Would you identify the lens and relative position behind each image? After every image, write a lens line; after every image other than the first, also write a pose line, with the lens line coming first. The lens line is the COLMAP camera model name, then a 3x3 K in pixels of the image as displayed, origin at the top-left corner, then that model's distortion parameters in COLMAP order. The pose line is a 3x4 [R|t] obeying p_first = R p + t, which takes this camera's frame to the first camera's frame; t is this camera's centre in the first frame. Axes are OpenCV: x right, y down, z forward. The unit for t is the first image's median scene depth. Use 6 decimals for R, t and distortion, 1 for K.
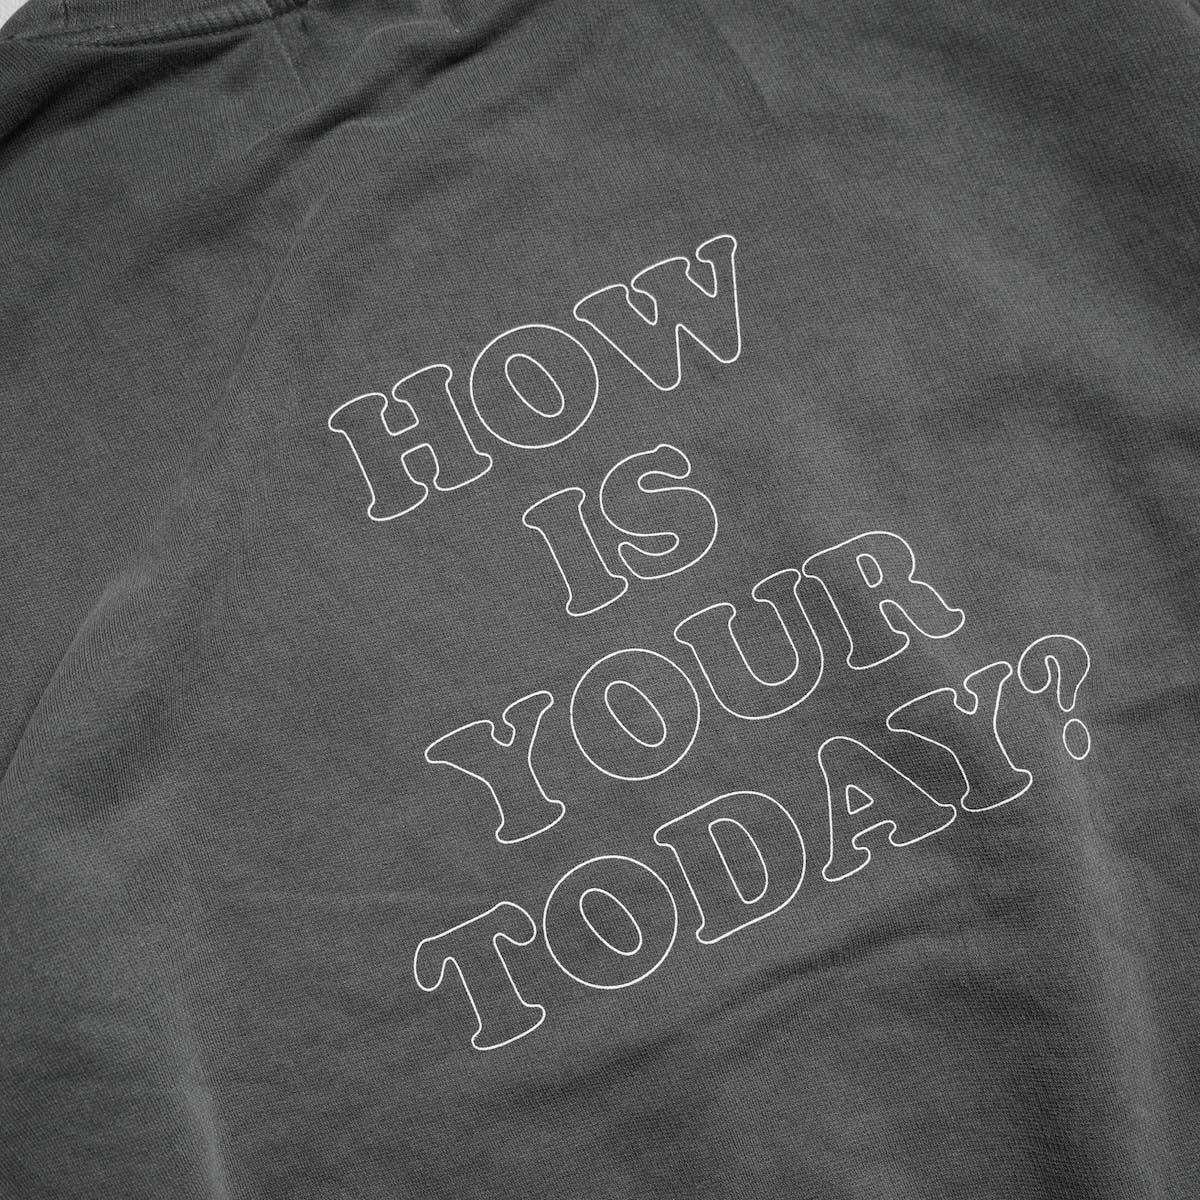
lens RADIAL K [[1399.6, 0, 599.5], [0, 1399.6, 600.9], [0, 0, 1]] dist [-0.013538, 0.000000]
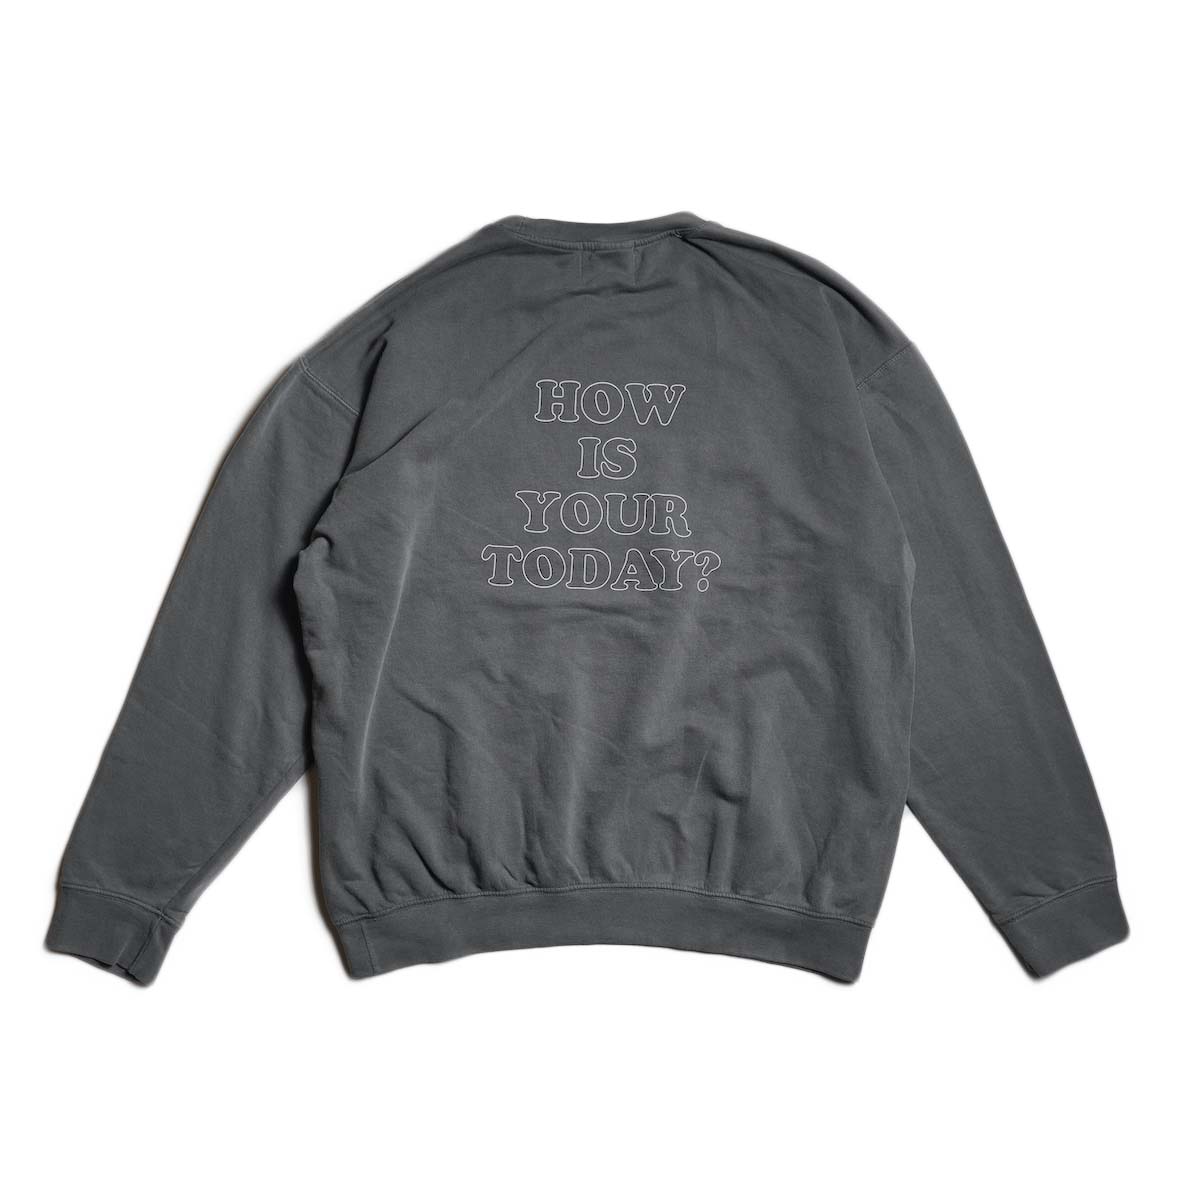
lens RADIAL K [[1399.6, 0, 599.9], [0, 1399.6, 598.7], [0, 0, 1]] dist [-0.013538, 0.000000]
pose [[0.886325, 0.461624, -0.036490, 0.263992], [-0.457185, 0.884868, 0.089389, -0.047512], [0.073553, -0.062545, 0.995328, -2.114255]]
